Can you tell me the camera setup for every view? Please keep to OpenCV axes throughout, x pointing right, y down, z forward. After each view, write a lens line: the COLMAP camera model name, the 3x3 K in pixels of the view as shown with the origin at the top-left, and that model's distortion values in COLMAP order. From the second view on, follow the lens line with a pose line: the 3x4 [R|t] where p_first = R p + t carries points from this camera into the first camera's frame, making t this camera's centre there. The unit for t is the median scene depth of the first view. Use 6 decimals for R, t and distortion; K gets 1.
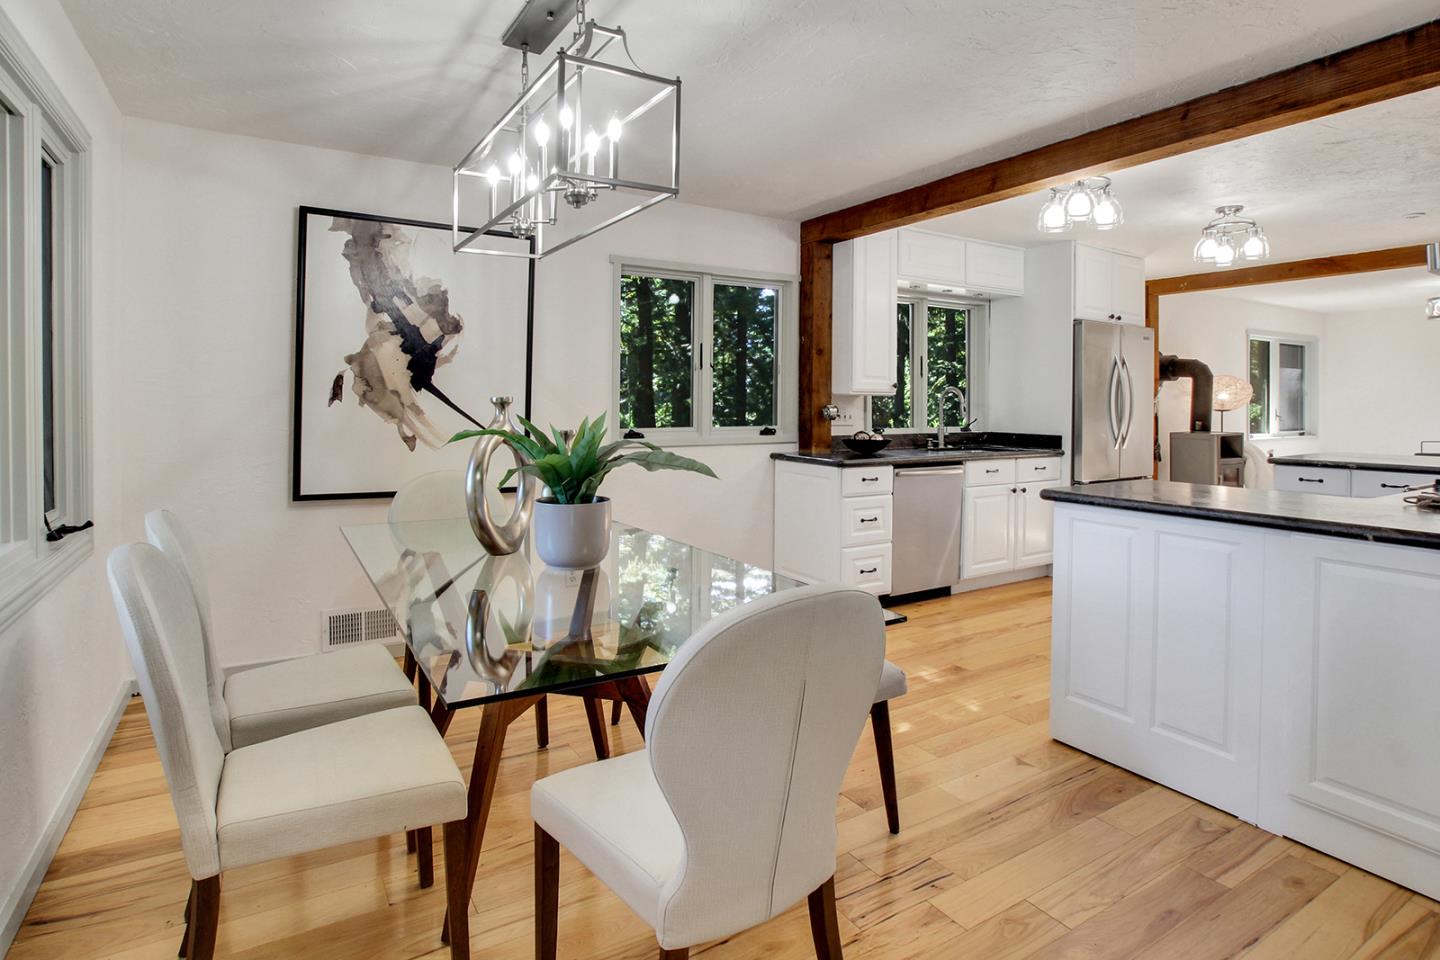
lens RADIAL K [[765.9, 0, 721.0], [0, 765.9, 390.4], [0, 0, 1]] dist [-0.031542, 0.013163]
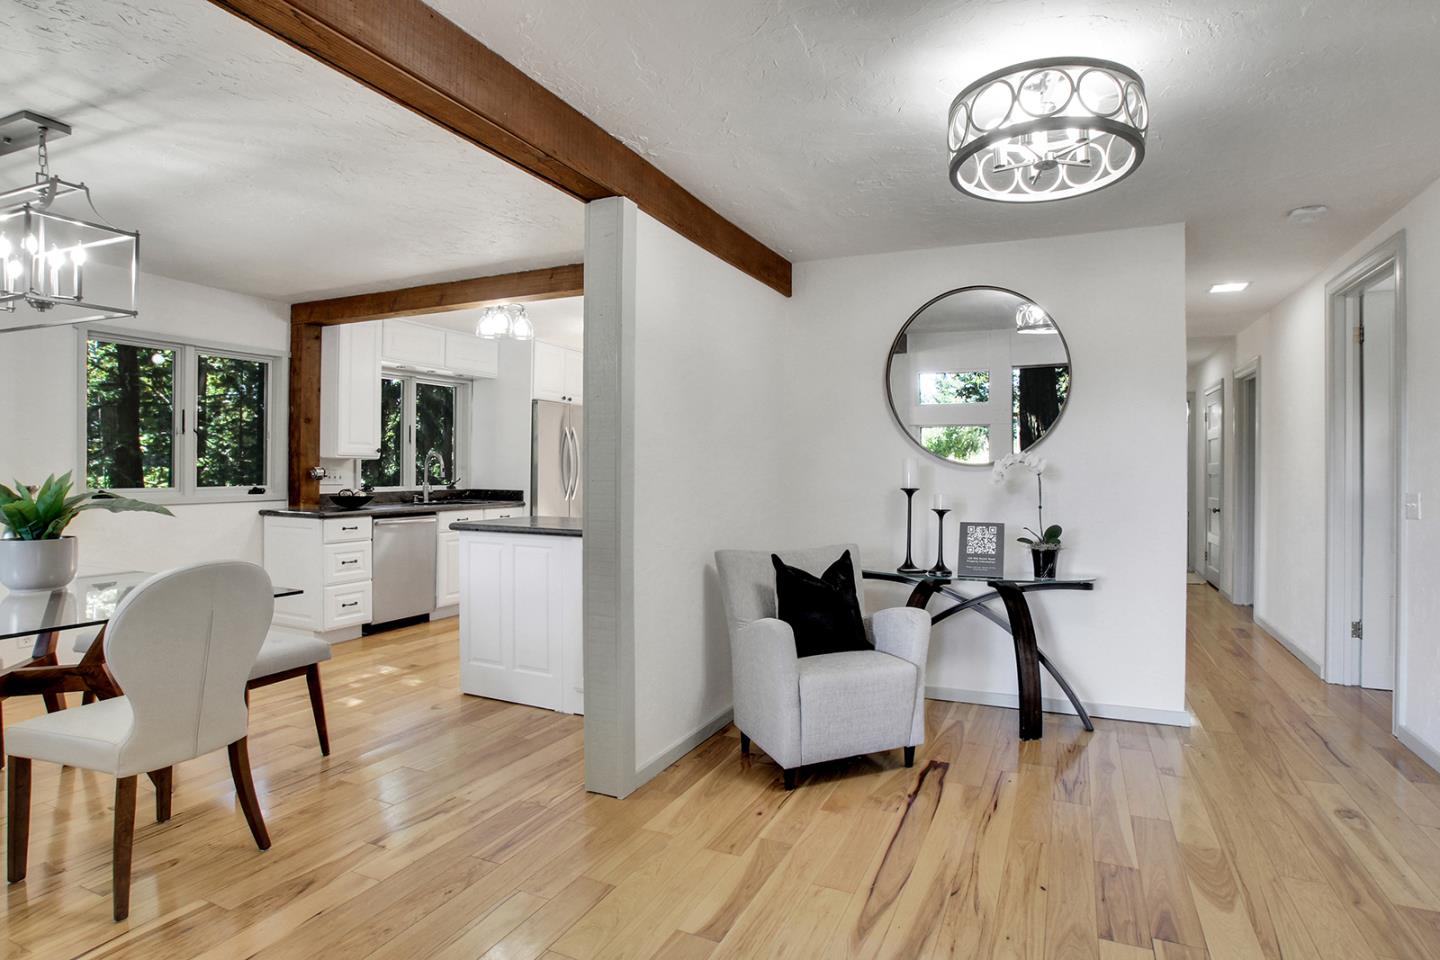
lens RADIAL K [[765.9, 0, 721.2], [0, 765.9, 469.6], [0, 0, 1]] dist [-0.031542, 0.013163]
pose [[0.843677, -0.004031, 0.536836, 0.040392], [-0.006929, 0.999807, 0.018397, -0.001885], [-0.536806, -0.019241, 0.843486, -0.289402]]
